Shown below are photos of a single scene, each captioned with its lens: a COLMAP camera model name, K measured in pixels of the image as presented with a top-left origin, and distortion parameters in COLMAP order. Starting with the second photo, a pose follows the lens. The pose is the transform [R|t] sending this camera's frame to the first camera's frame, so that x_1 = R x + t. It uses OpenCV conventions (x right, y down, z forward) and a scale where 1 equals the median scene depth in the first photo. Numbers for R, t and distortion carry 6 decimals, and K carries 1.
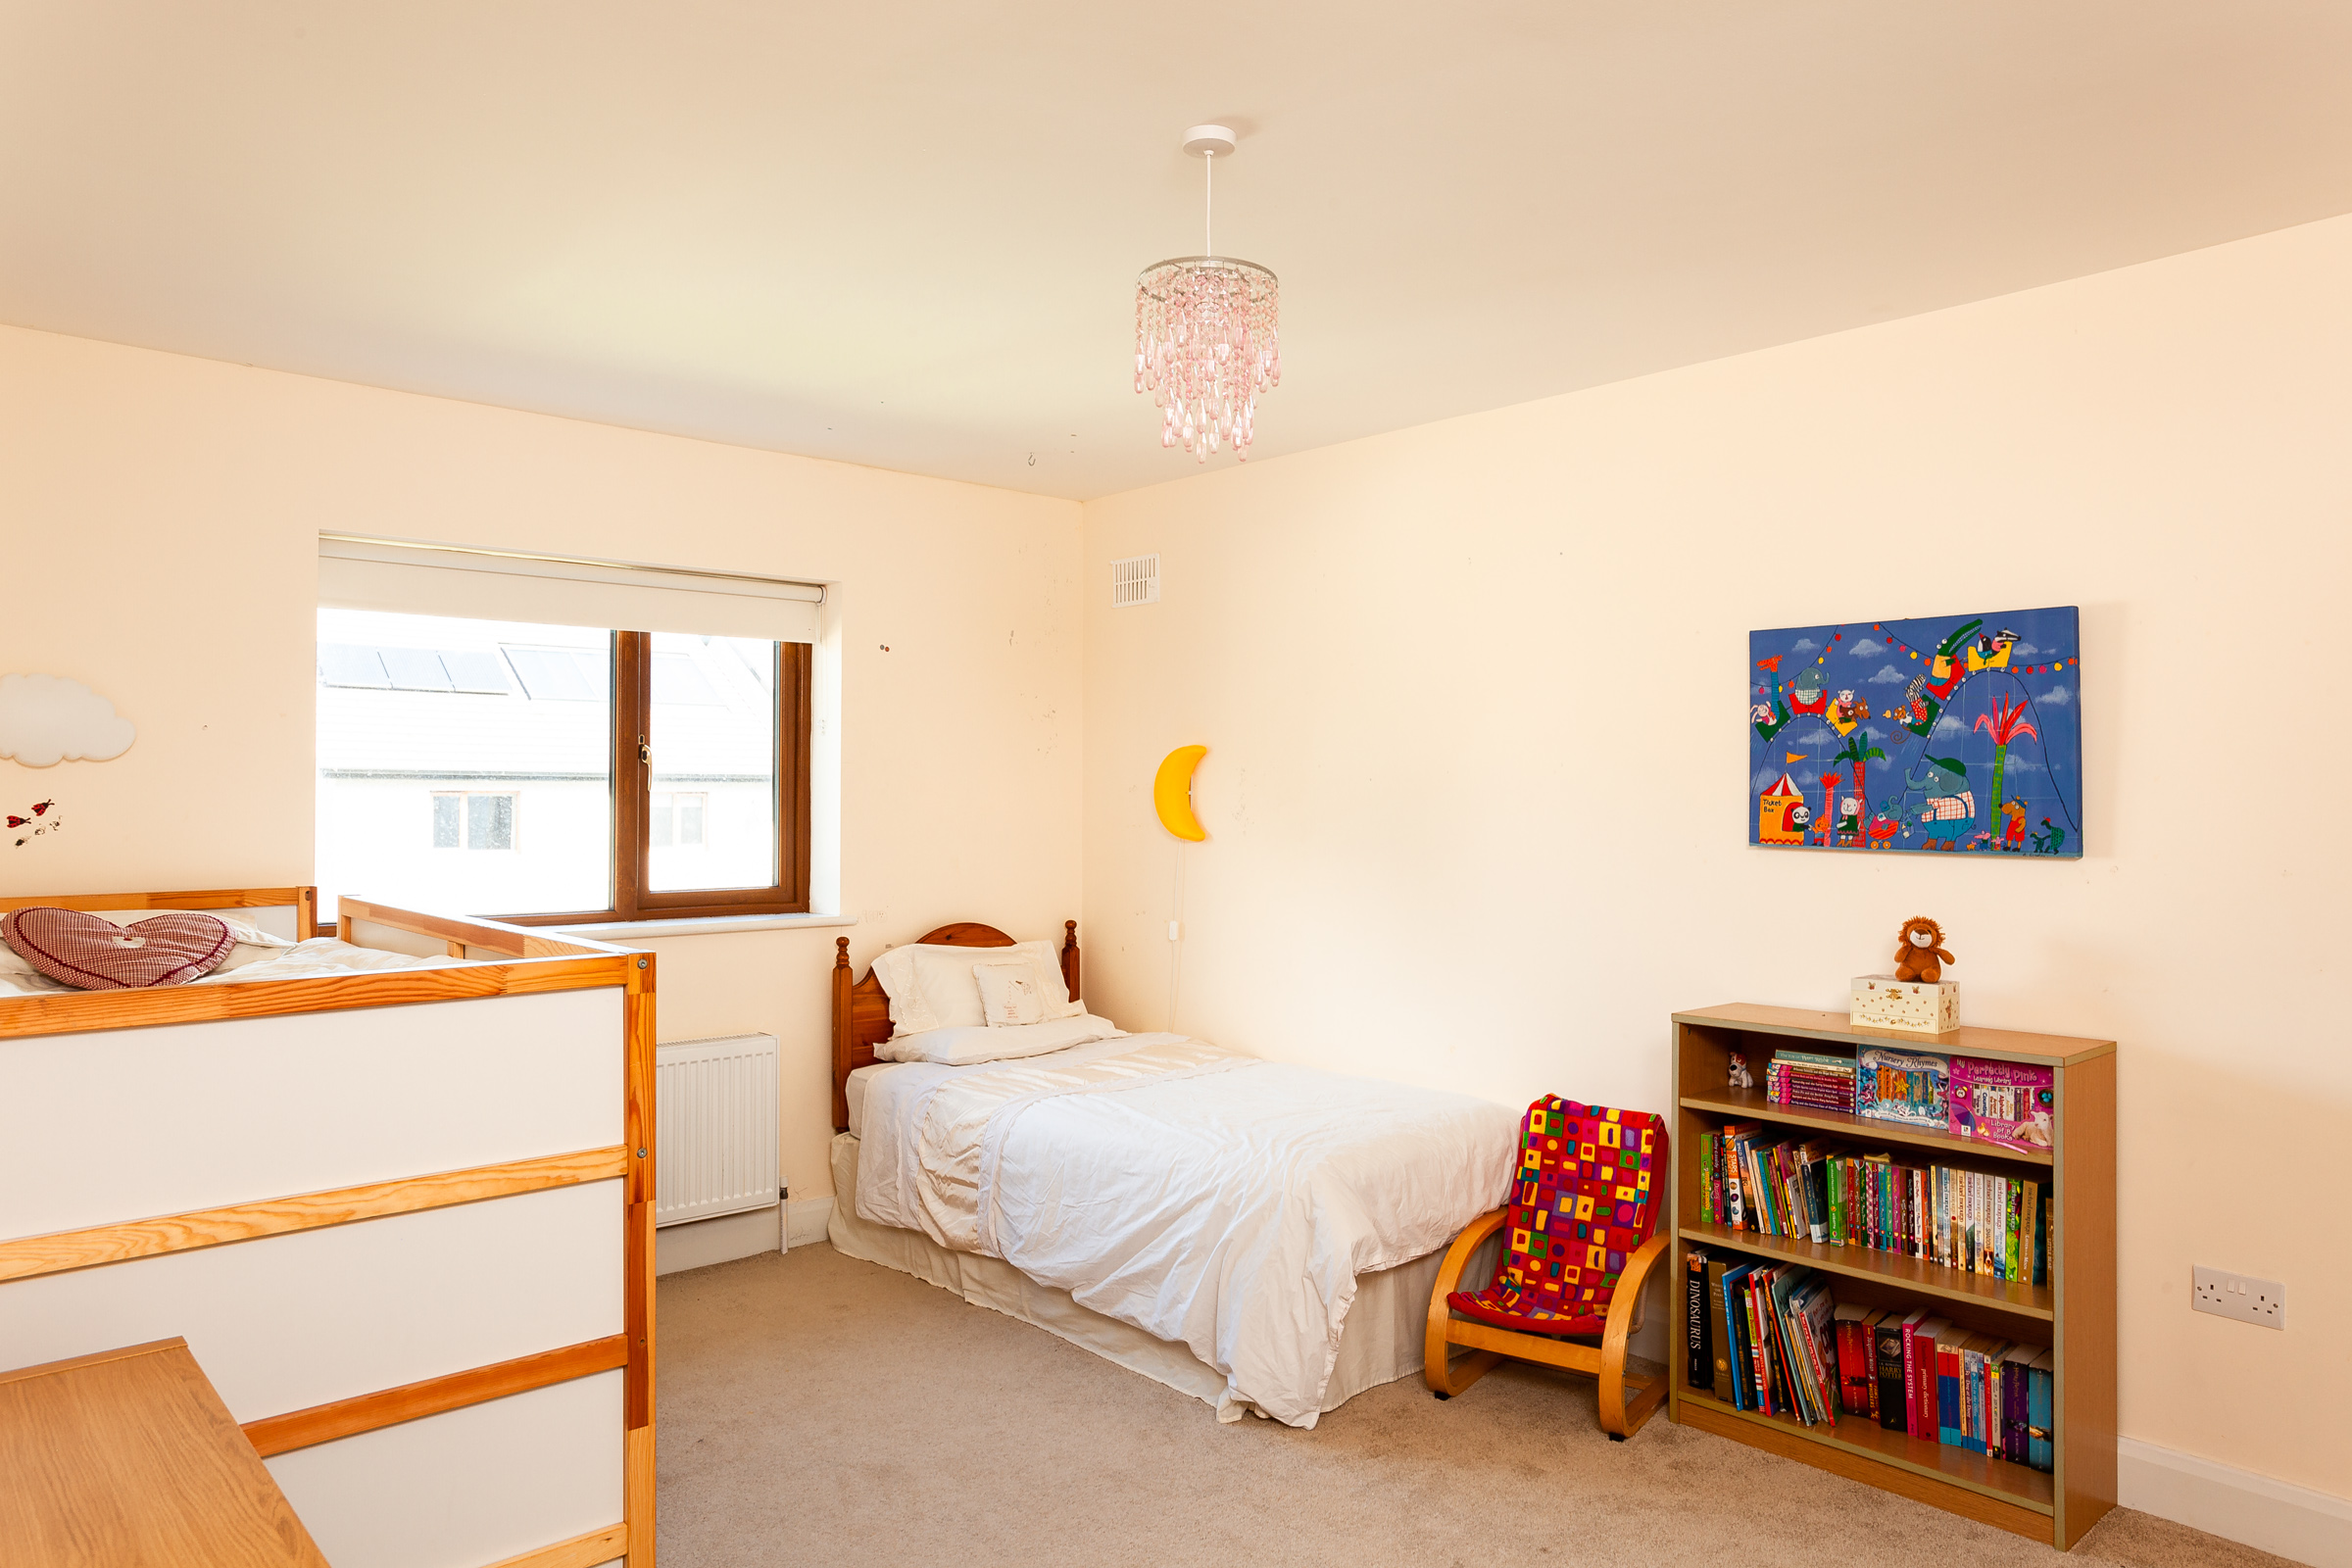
lens RADIAL K [[1575.0, 0, 1174.1], [0, 1575.0, 788.8], [0, 0, 1]] dist [0.005688, 0.001579]
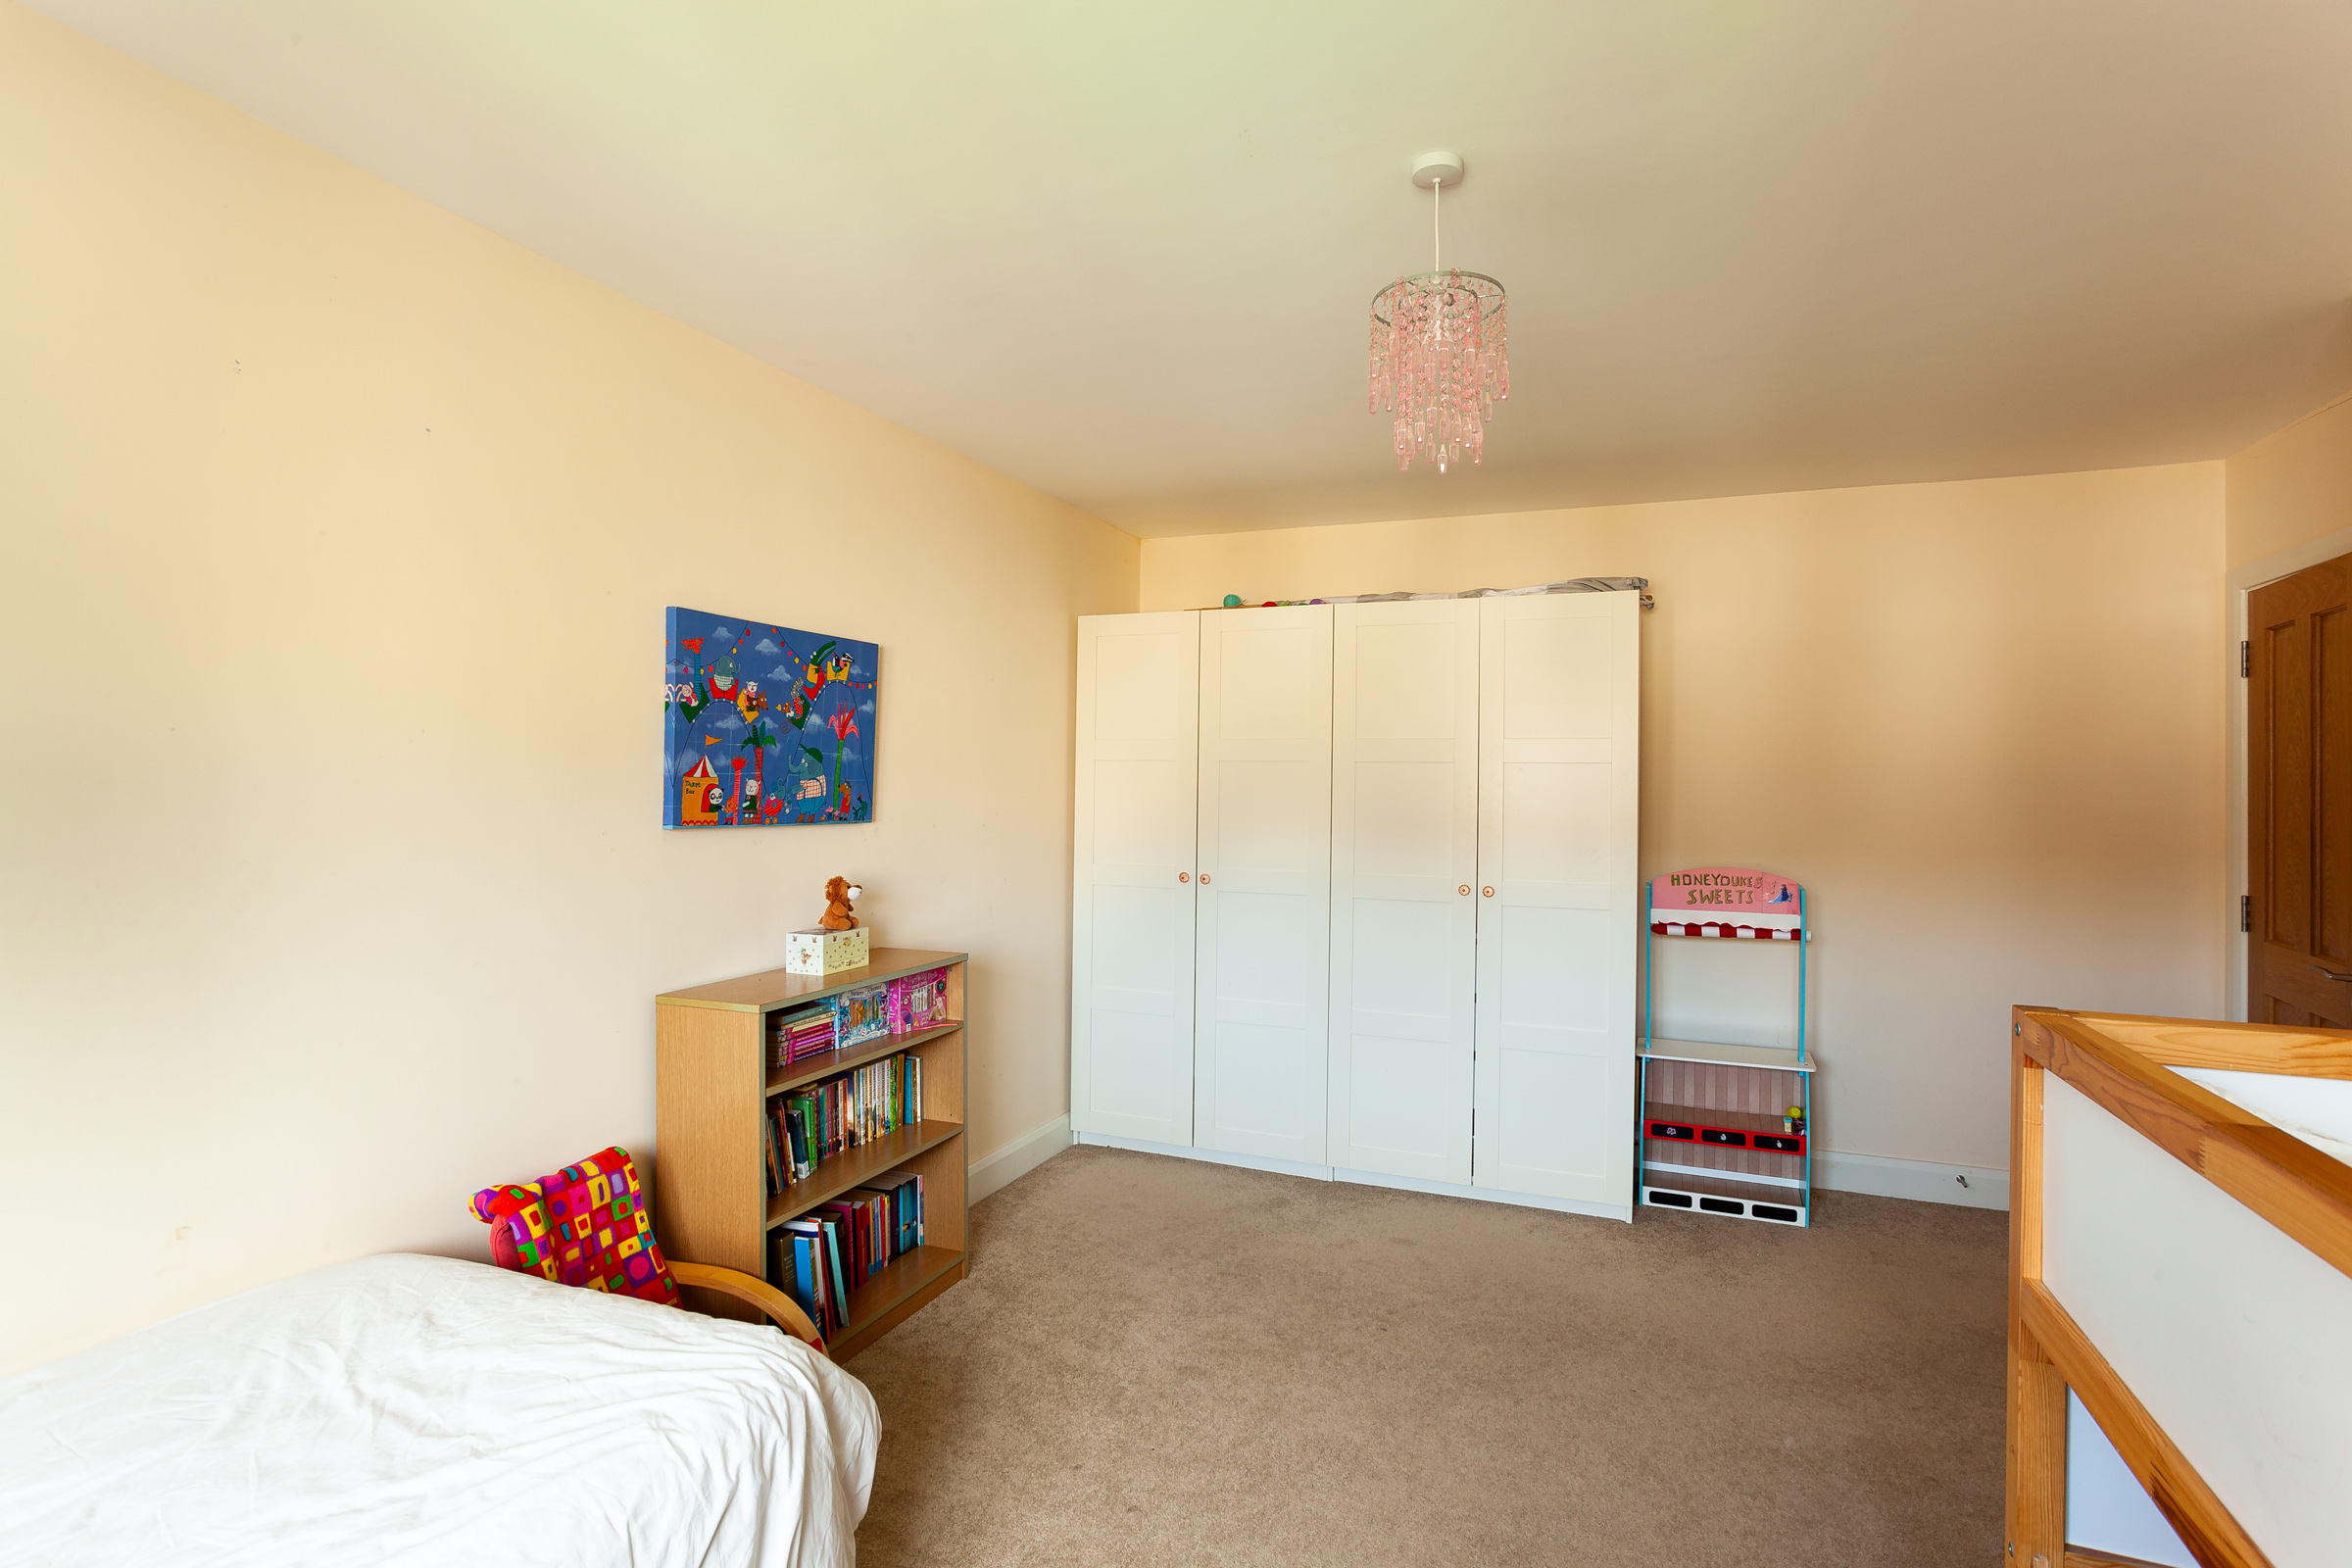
lens RADIAL K [[1149.5, 0, 1173.4], [0, 1149.5, 775.3], [0, 0, 1]] dist [-0.003559, -0.000122]
pose [[-0.437764, -0.005840, 0.899071, -0.426917], [-0.020418, 0.999786, -0.003447, -0.000641], [-0.898858, -0.019866, -0.437790, 1.095279]]
